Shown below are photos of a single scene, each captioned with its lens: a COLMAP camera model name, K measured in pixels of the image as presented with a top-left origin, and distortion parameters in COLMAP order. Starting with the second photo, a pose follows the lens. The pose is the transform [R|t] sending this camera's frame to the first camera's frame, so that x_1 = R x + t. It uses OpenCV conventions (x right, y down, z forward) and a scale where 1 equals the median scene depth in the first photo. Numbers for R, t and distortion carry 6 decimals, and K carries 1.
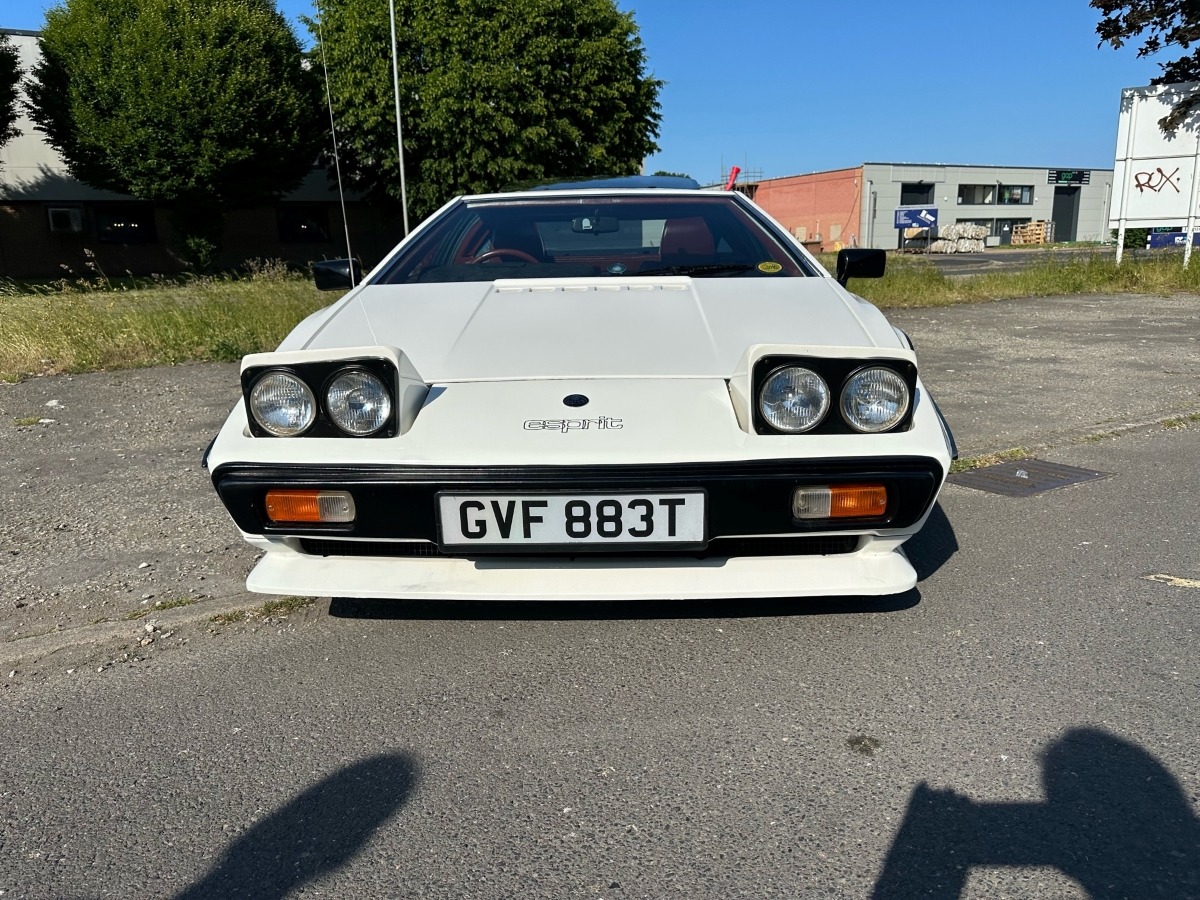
lens RADIAL K [[867.5, 0, 594.2], [0, 867.5, 448.2], [0, 0, 1]] dist [0.056242, -0.079914]
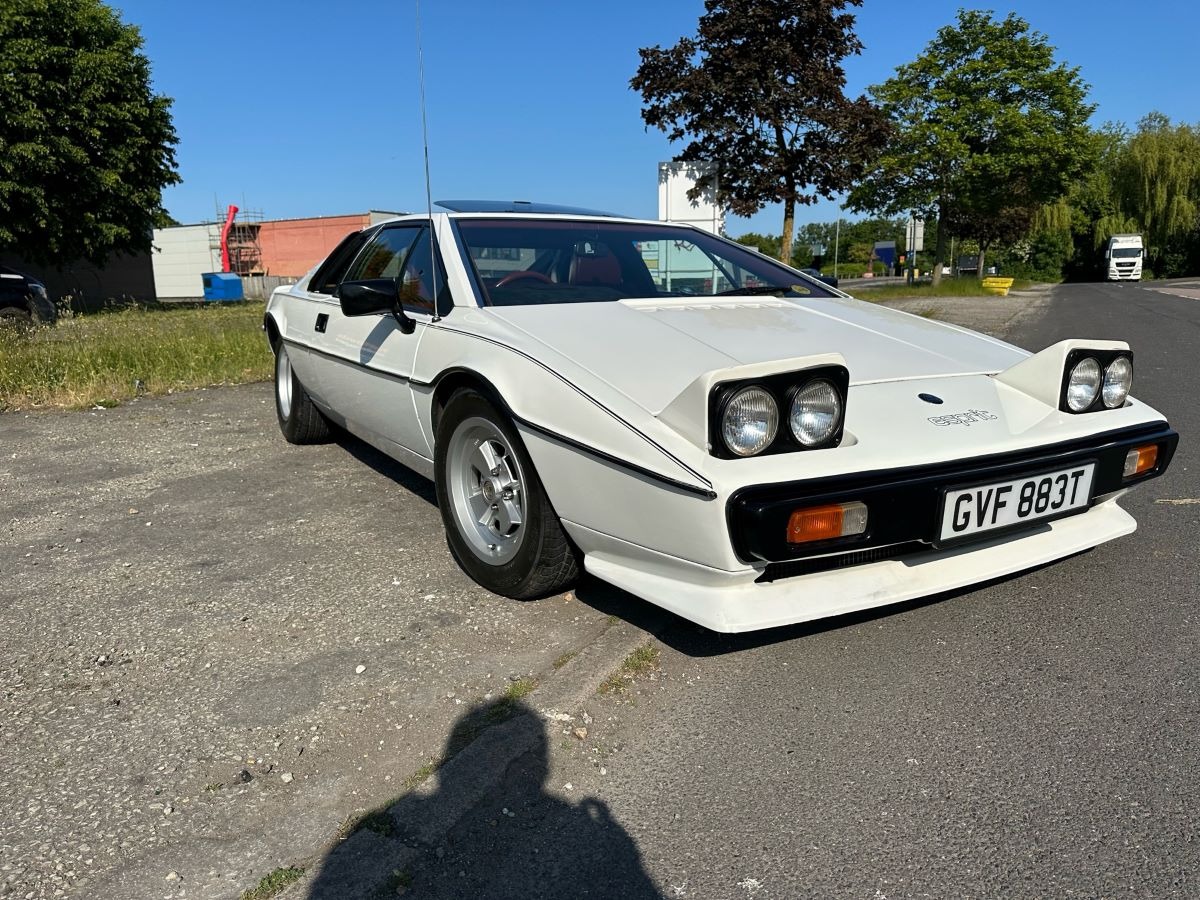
lens RADIAL K [[862.8, 0, 605.0], [0, 862.8, 454.5], [0, 0, 1]] dist [0.058930, -0.066192]
pose [[0.833593, -0.092197, 0.544630, -0.103034], [0.116517, 0.993136, -0.010215, -0.002516], [-0.539950, 0.071974, 0.838614, 0.034533]]
